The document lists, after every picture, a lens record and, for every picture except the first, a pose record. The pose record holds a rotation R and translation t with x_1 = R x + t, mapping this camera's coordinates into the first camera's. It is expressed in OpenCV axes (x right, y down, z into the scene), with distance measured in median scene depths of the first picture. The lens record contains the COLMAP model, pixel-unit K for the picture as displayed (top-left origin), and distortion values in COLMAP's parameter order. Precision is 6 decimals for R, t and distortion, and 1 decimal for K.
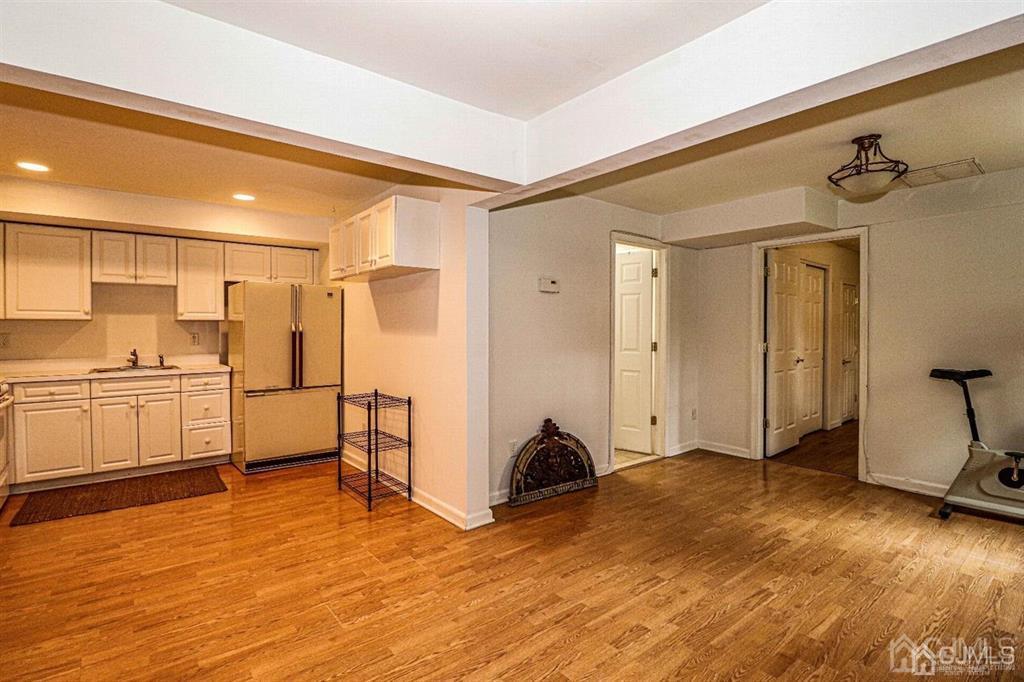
lens RADIAL K [[483.6, 0, 509.9], [0, 483.6, 337.0], [0, 0, 1]] dist [-0.016329, -0.000274]
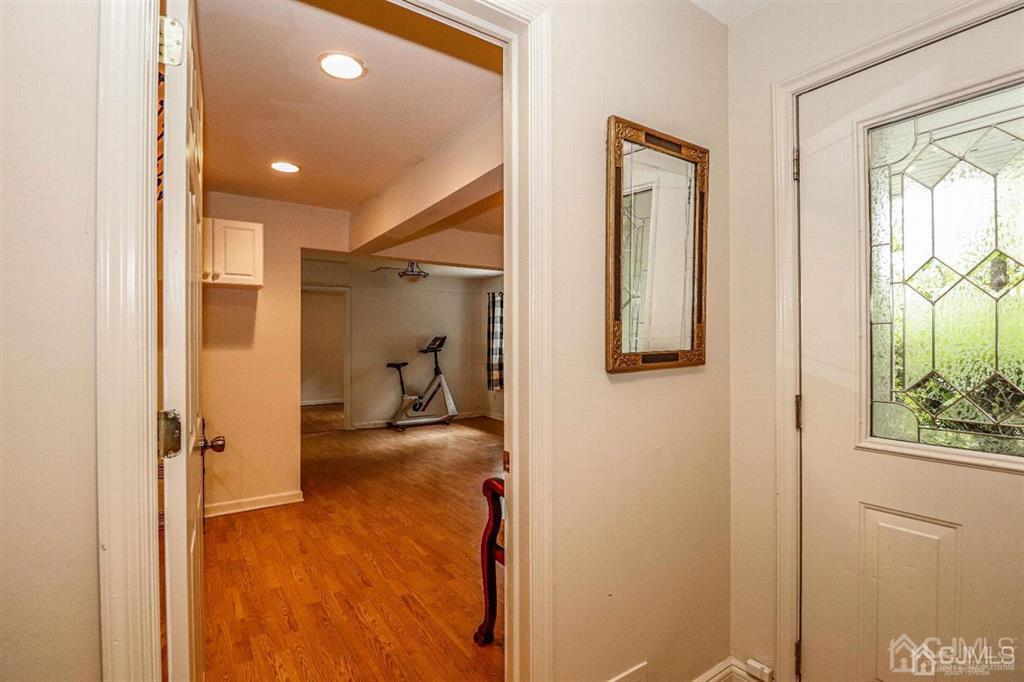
lens RADIAL K [[483.6, 0, 509.4], [0, 483.6, 344.0], [0, 0, 1]] dist [-0.016329, -0.000274]
pose [[0.073505, 0.004742, 0.997284, -1.568200], [0.020872, 0.999762, -0.006292, 0.008241], [-0.997076, 0.021277, 0.073389, 0.423759]]
